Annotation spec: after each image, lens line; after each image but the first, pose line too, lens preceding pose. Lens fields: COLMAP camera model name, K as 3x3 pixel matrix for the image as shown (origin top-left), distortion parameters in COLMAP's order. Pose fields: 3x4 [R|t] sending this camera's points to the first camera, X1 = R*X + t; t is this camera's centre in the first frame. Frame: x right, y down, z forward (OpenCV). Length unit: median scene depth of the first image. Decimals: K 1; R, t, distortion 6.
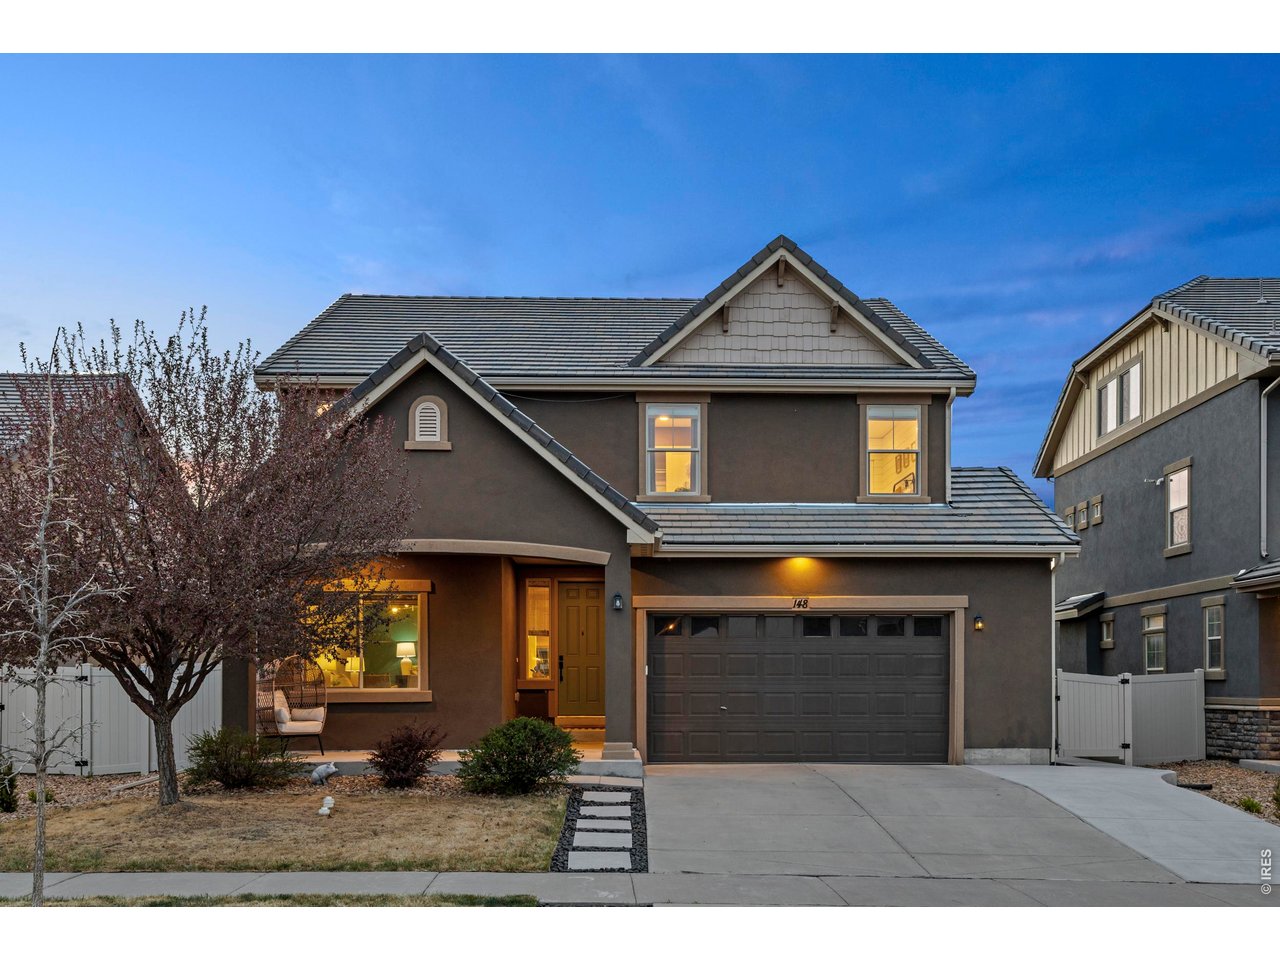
lens RADIAL K [[1160.2, 0, 636.8], [0, 1160.2, 534.5], [0, 0, 1]] dist [0.001561, 0.004115]
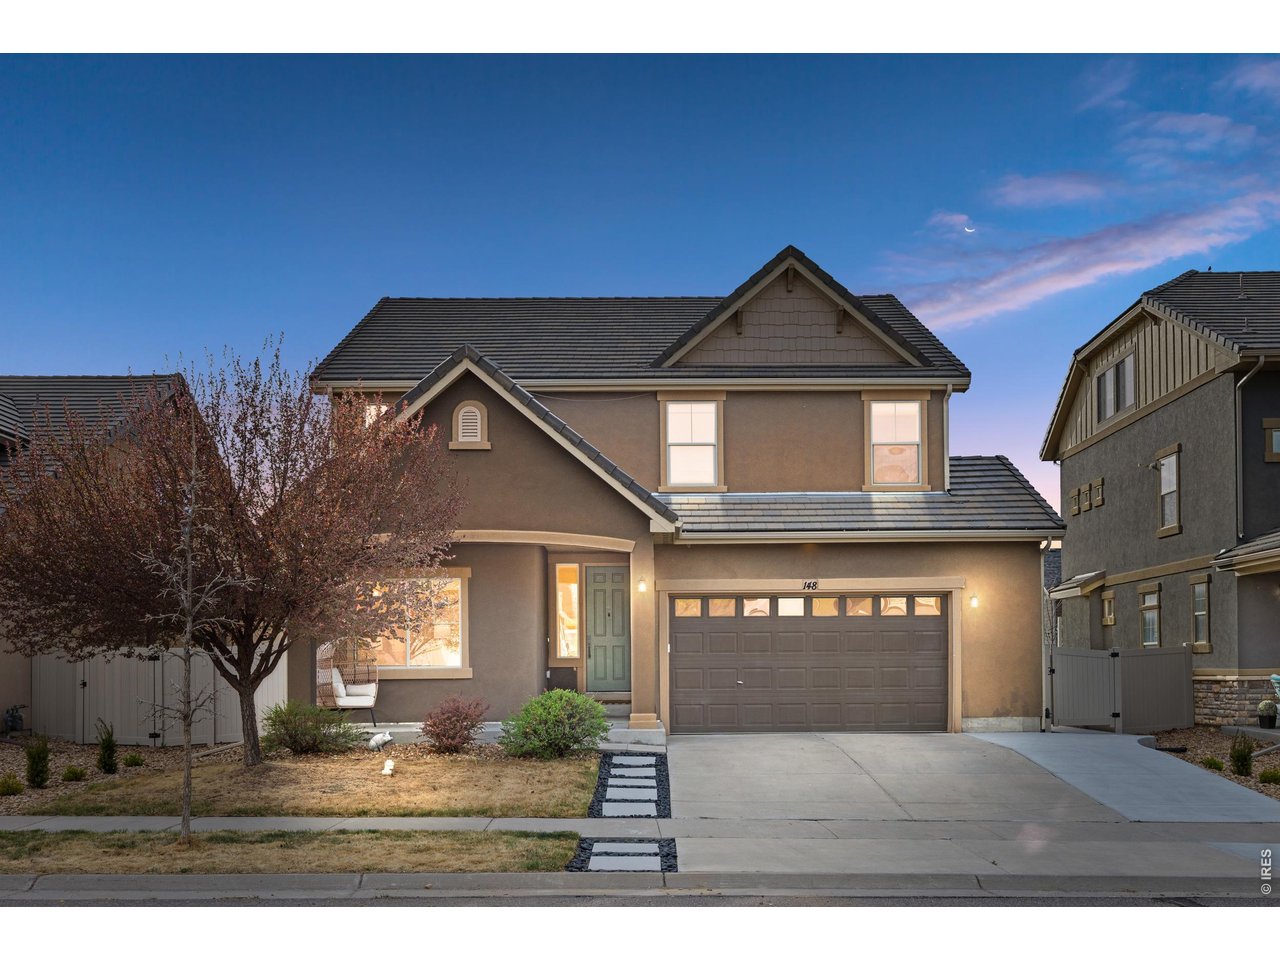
lens RADIAL K [[1188.7, 0, 640.0], [0, 1188.7, 480.0], [0, 0, 1]] dist [-0.038479, -0.002899]
pose [[0.999830, -0.009032, -0.016080, 0.000437], [0.008576, 0.999566, -0.028200, -0.009383], [0.016328, 0.028057, 0.999473, -0.118307]]
